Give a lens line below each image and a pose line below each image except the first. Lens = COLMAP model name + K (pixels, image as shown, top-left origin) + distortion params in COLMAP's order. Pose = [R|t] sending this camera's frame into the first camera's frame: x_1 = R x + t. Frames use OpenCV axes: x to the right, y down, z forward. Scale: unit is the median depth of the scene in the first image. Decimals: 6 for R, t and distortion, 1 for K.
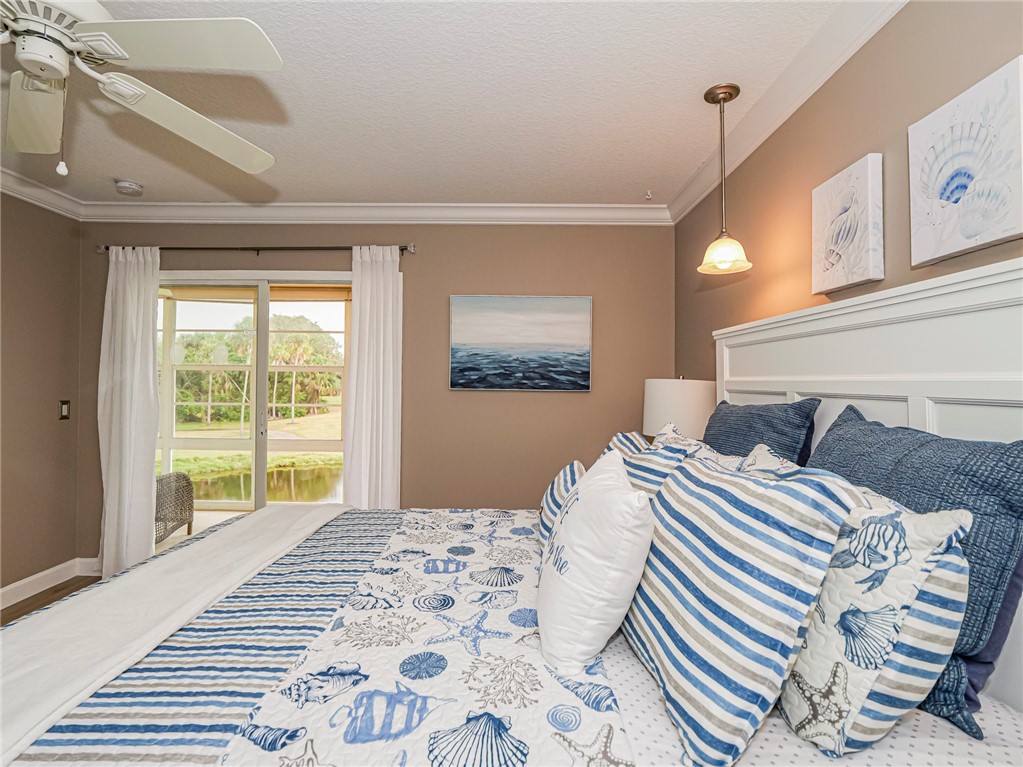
lens RADIAL K [[505.8, 0, 506.2], [0, 505.8, 379.1], [0, 0, 1]] dist [-0.014073, 0.001886]
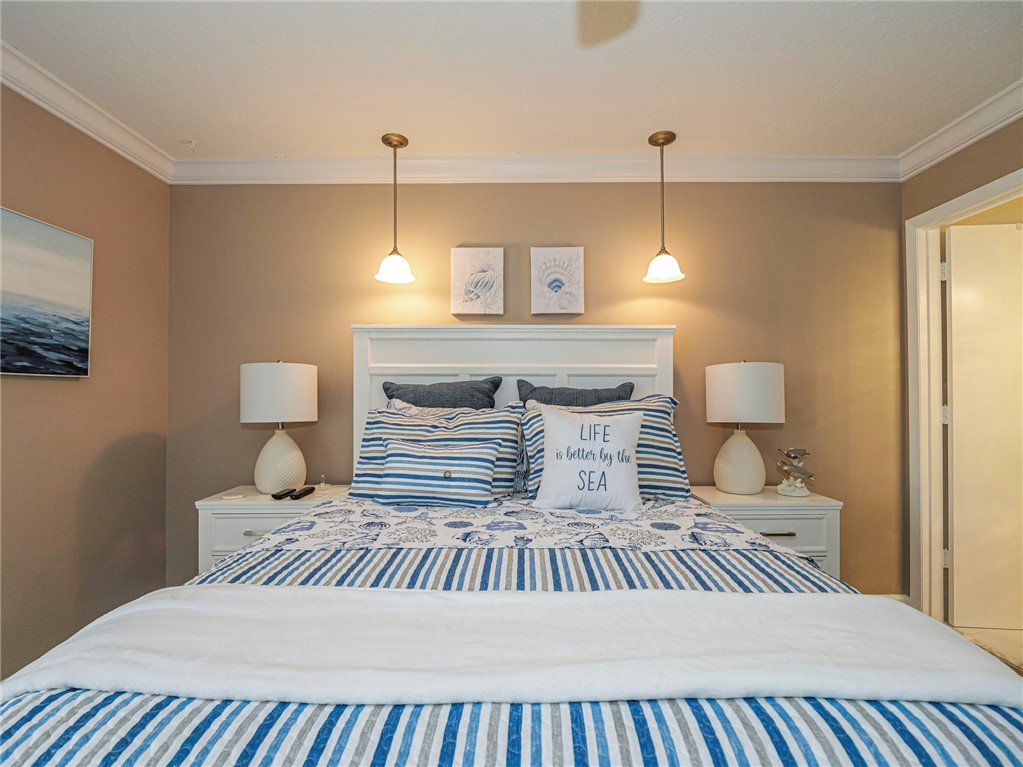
lens RADIAL K [[498.4, 0, 507.3], [0, 498.4, 385.8], [0, 0, 1]] dist [-0.009585, -0.000448]
pose [[-0.003529, 0.005382, 0.999979, -0.506238], [-0.005770, 0.999969, -0.005402, 0.035494], [-0.999977, -0.005788, -0.003498, 0.433864]]
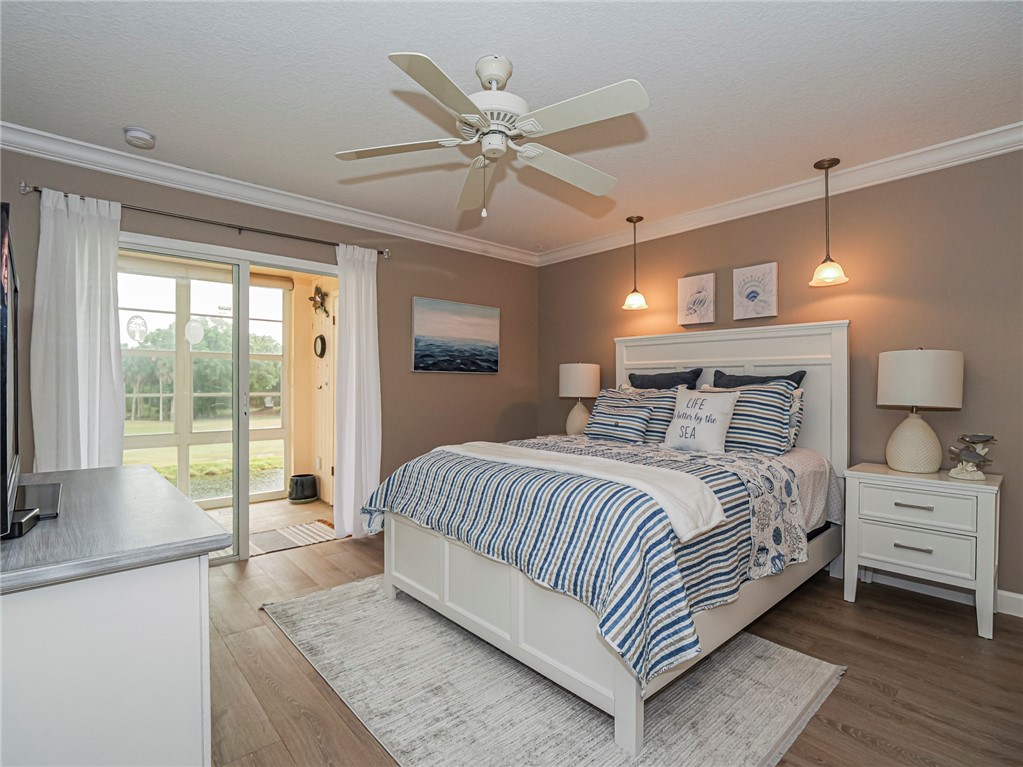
lens RADIAL K [[490.0, 0, 507.1], [0, 490.0, 385.3], [0, 0, 1]] dist [-0.029669, -0.000349]
pose [[0.739026, -0.008424, 0.673625, -0.767545], [0.000836, 0.999933, 0.011587, 0.041949], [-0.673677, -0.008000, 0.738983, -0.062253]]
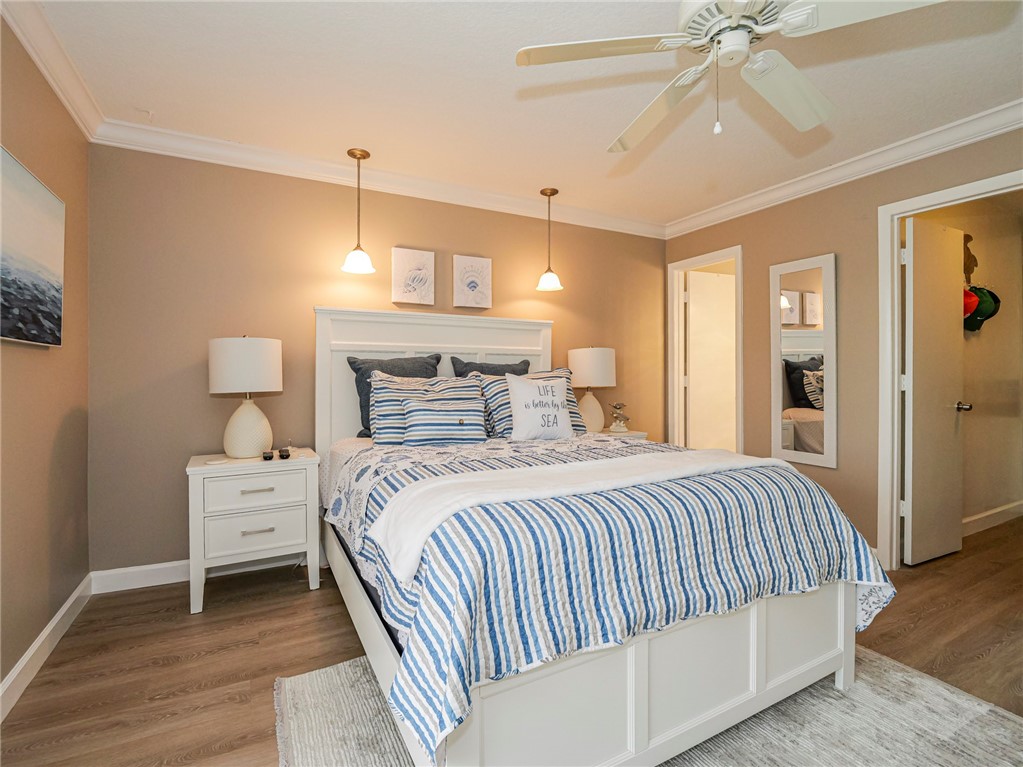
lens RADIAL K [[495.5, 0, 514.6], [0, 495.5, 377.3], [0, 0, 1]] dist [-0.005807, -0.000444]
pose [[-0.481634, -0.017377, 0.876200, -0.679369], [-0.009844, 0.999848, 0.014418, 0.048057], [-0.876317, -0.001681, -0.481731, 0.791585]]
